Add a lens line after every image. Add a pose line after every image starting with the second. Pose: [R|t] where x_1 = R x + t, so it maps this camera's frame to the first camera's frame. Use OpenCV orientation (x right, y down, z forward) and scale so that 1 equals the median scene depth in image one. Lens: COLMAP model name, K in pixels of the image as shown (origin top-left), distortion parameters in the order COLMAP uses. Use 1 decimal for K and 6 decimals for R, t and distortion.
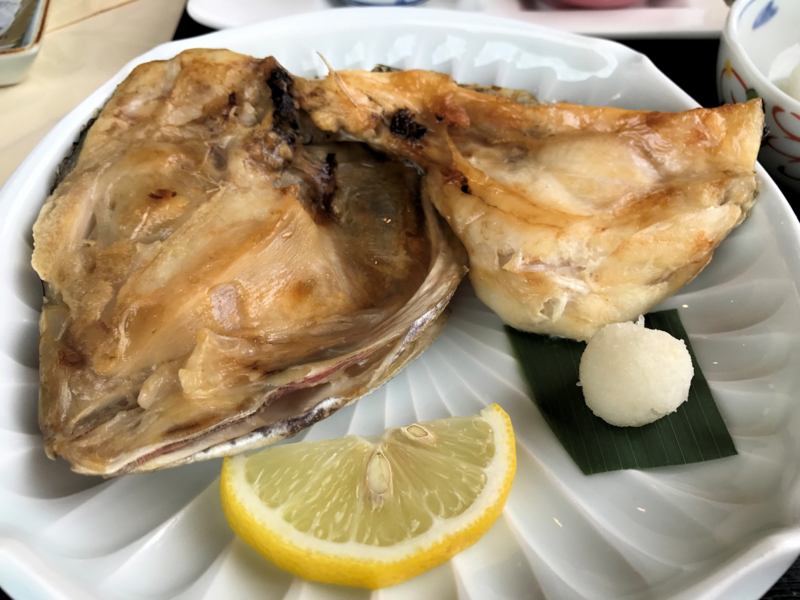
lens RADIAL K [[606.3, 0, 400.0], [0, 606.3, 300.0], [0, 0, 1]] dist [0.003803, -0.060816]
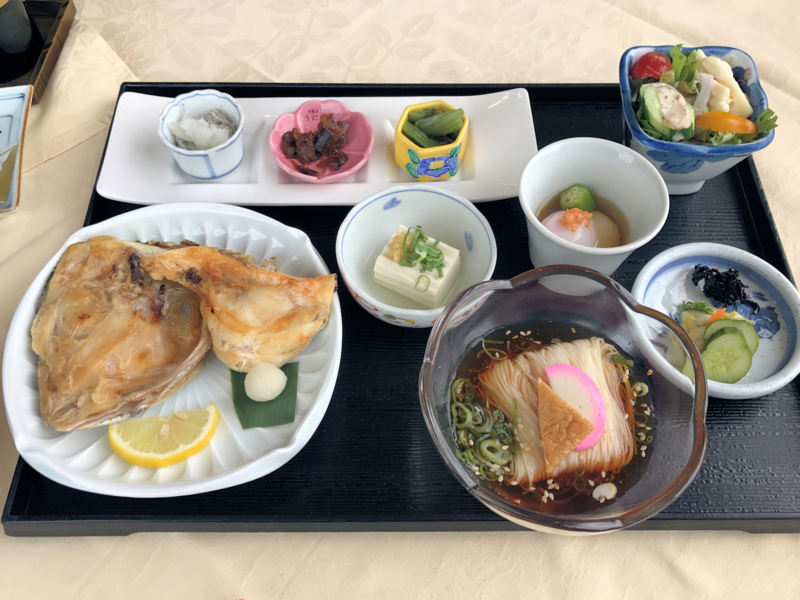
lens RADIAL K [[647.3, 0, 400.0], [0, 647.3, 300.0], [0, 0, 1]] dist [-0.004015, -0.005261]
pose [[0.999812, -0.000695, 0.019364, 0.834396], [-0.001839, 0.991442, 0.130536, -0.588383], [-0.019289, -0.130547, 0.991254, -1.606177]]
